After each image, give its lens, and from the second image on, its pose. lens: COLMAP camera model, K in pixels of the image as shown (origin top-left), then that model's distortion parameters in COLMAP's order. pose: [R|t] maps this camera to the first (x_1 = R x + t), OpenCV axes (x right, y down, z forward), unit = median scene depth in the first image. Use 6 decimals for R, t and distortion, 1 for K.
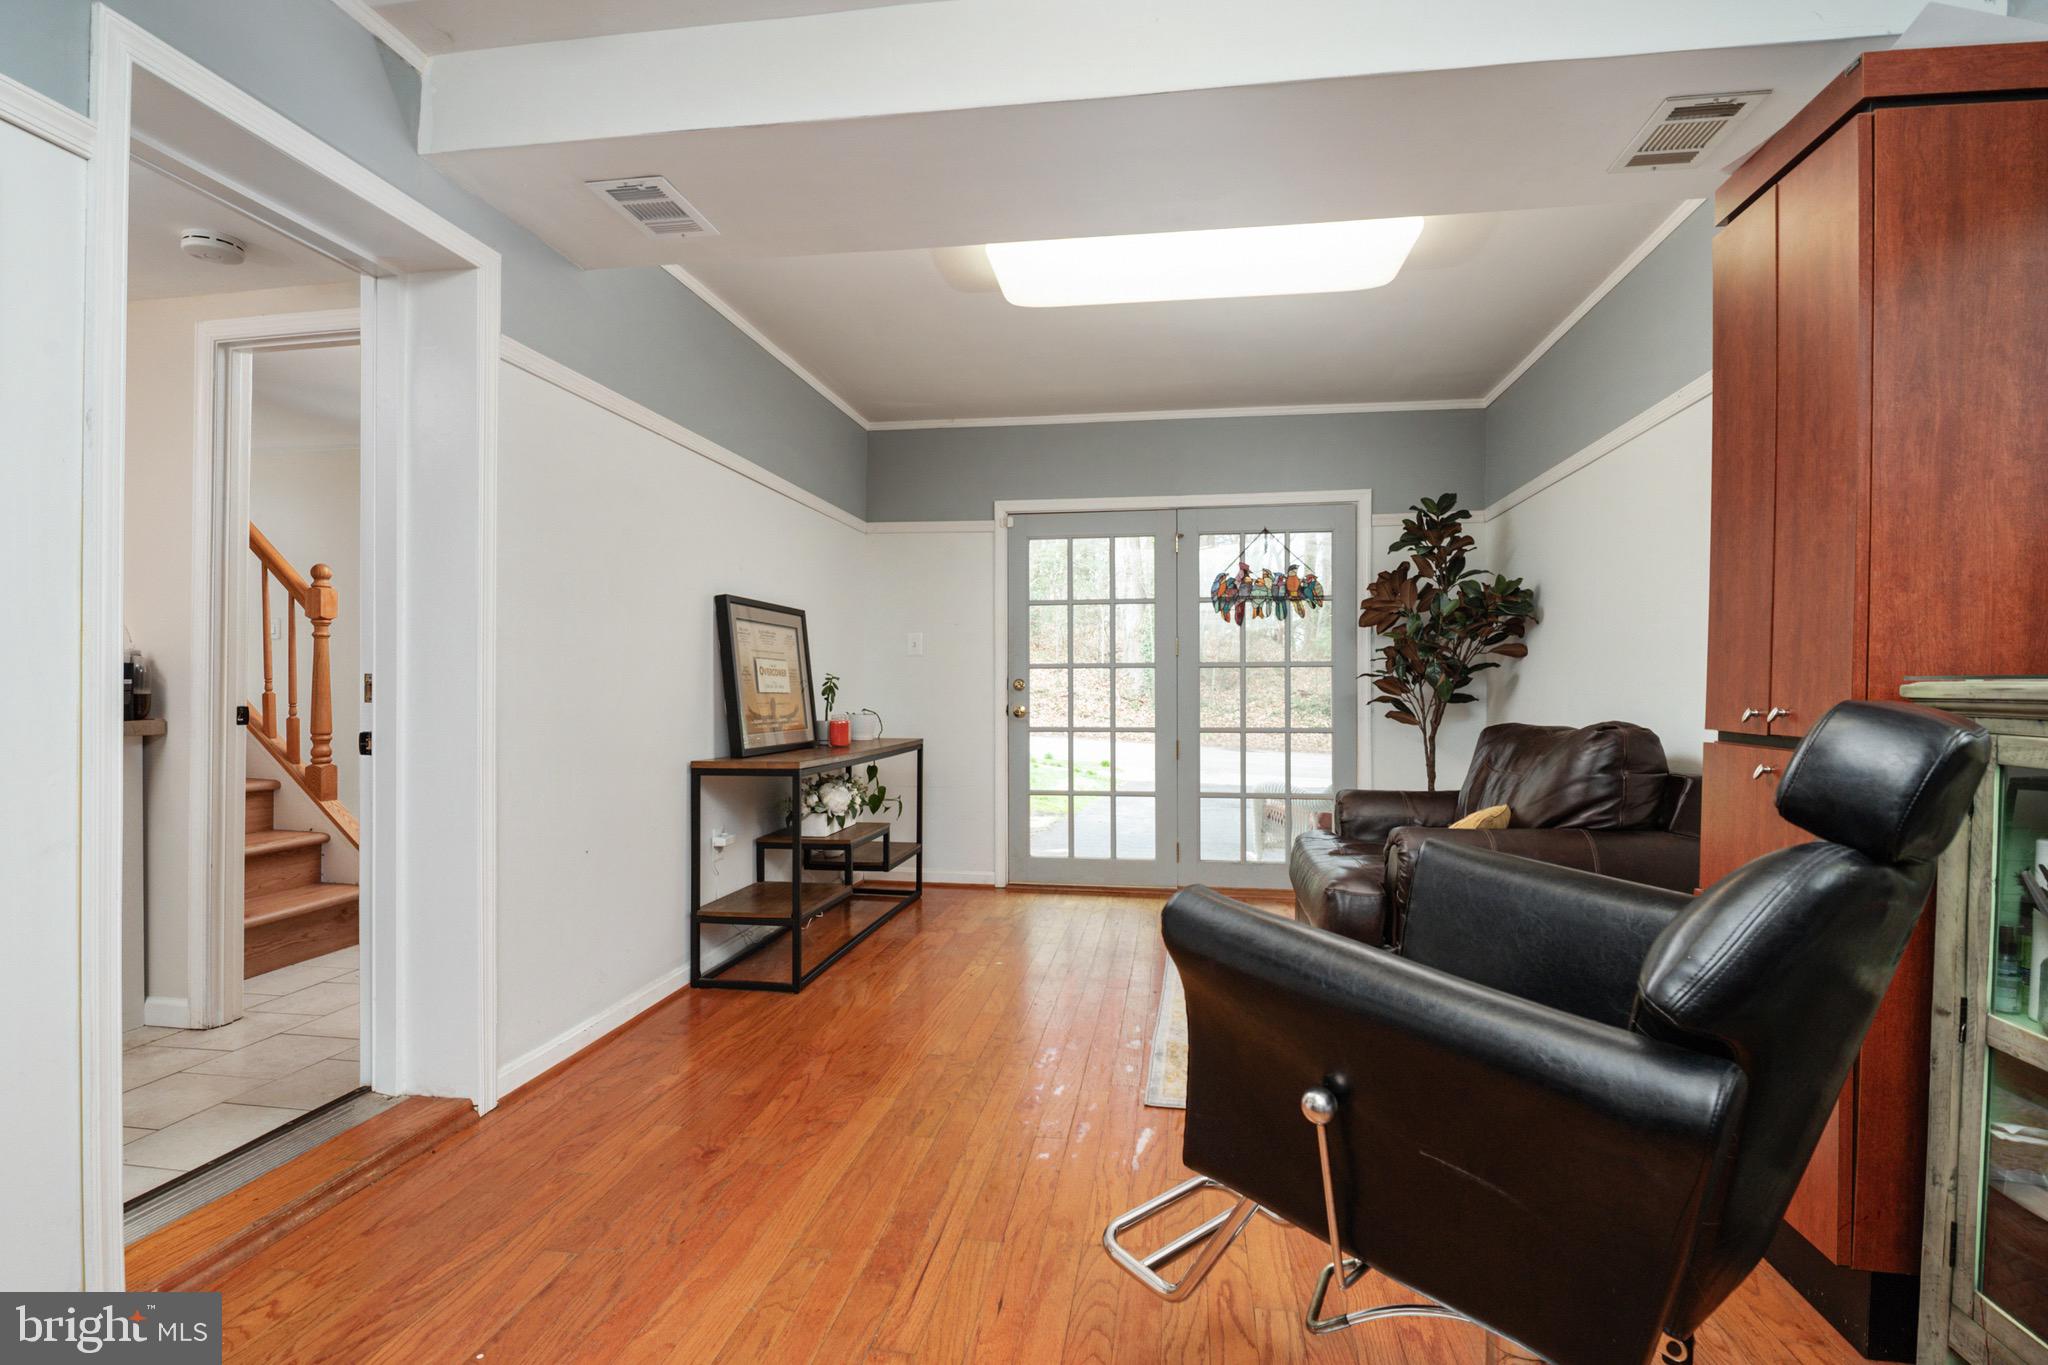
lens RADIAL K [[965.1, 0, 1063.5], [0, 965.1, 684.4], [0, 0, 1]] dist [-0.000397, -0.000962]
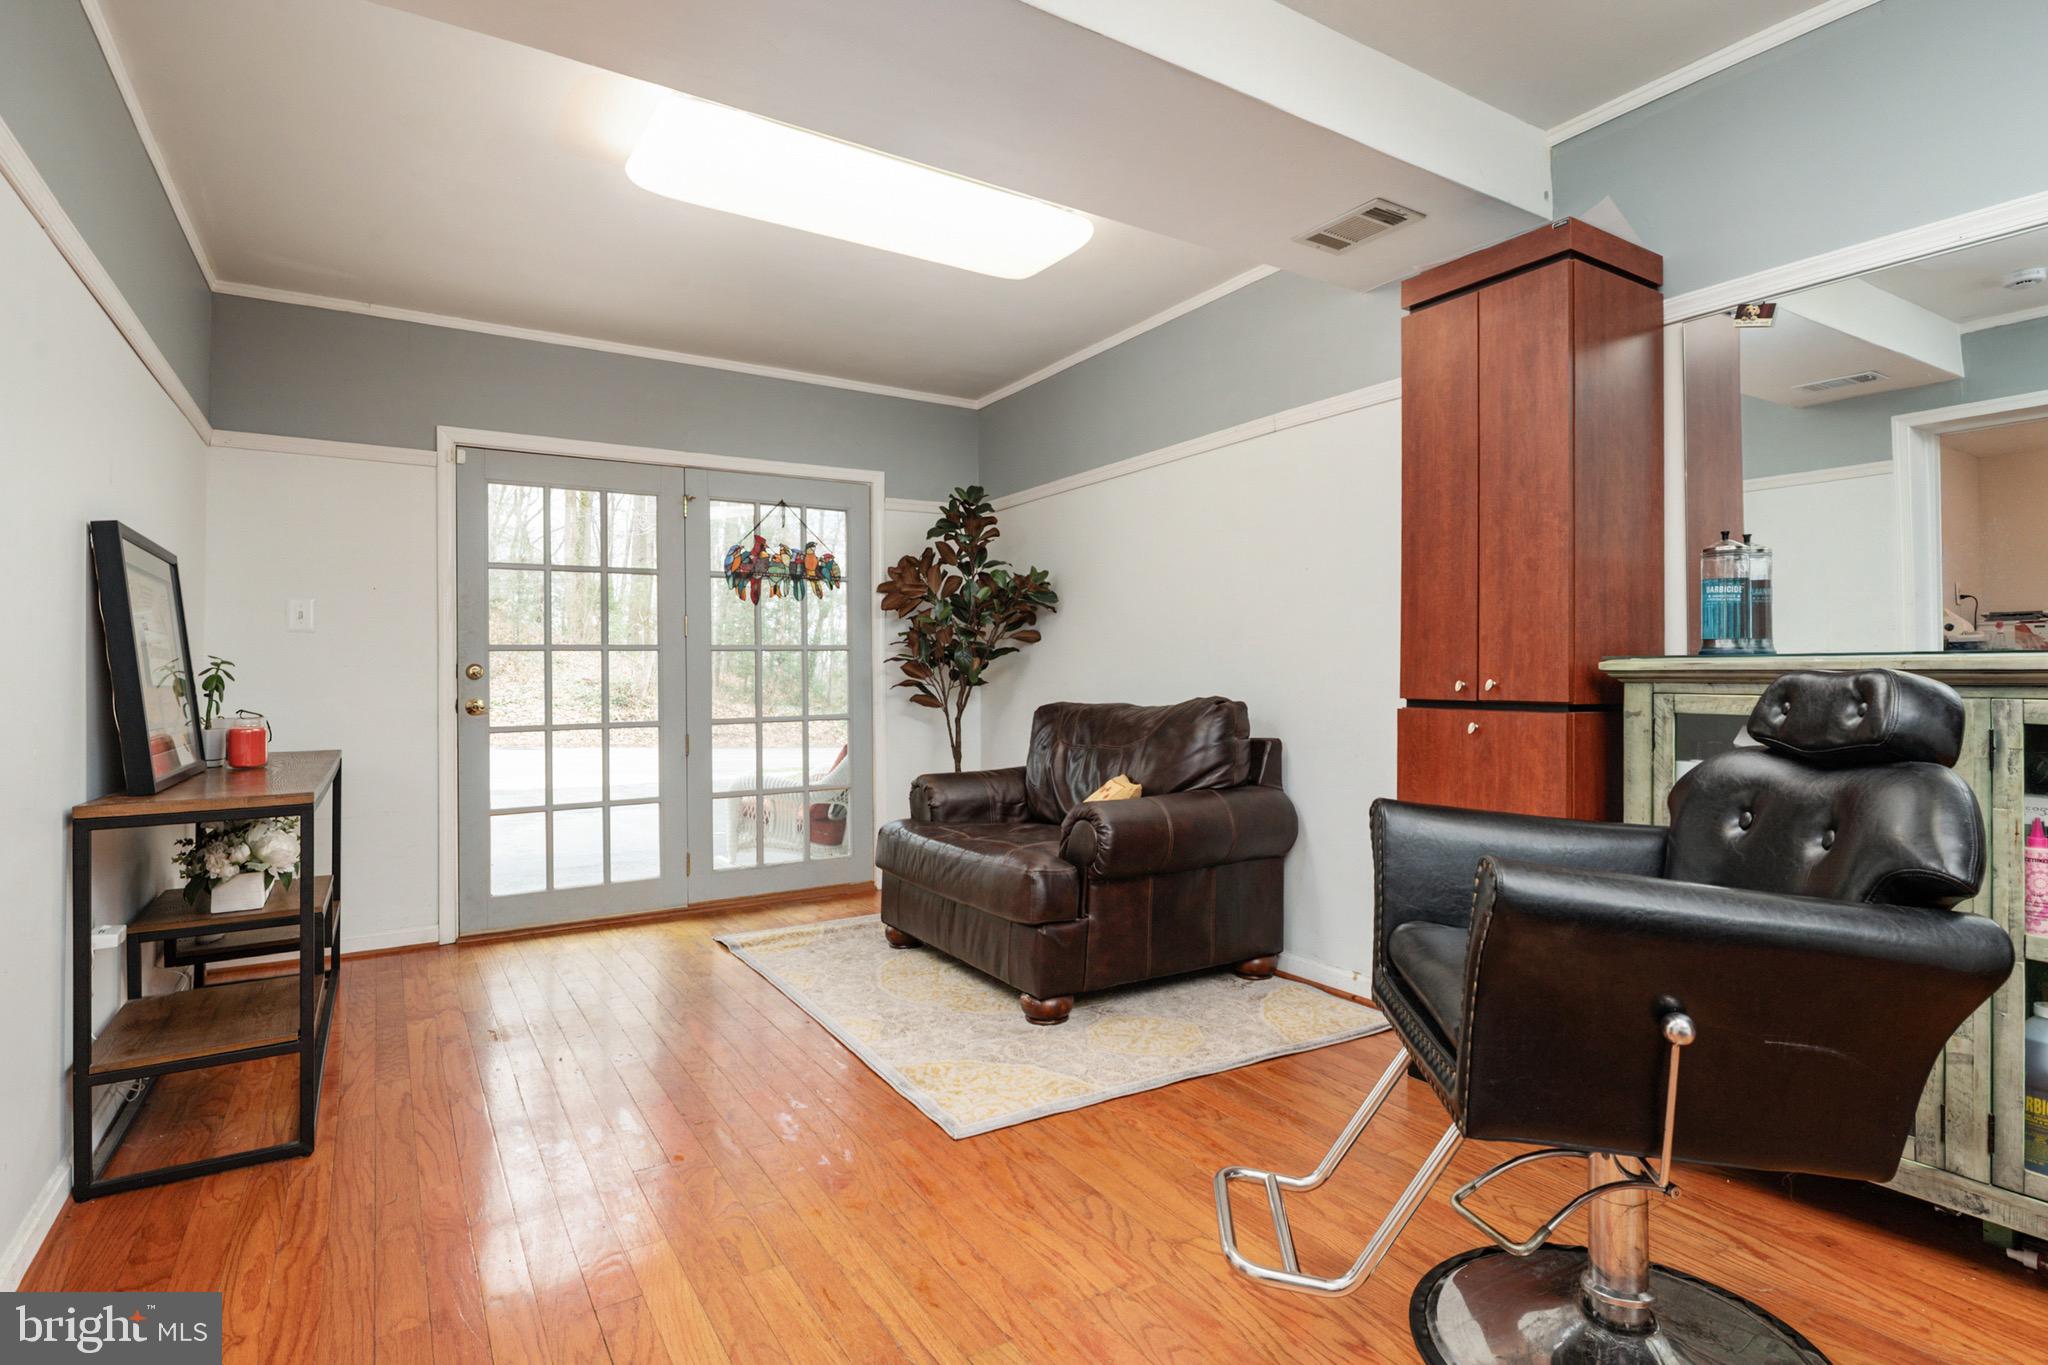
lens RADIAL K [[993.4, 0, 1022.9], [0, 993.4, 660.9], [0, 0, 1]] dist [0.003483, -0.000675]
pose [[0.764402, -0.000616, 0.644740, -0.229747], [0.007741, 0.999936, -0.008222, 0.001387], [-0.644694, 0.011276, 0.764358, 0.127647]]
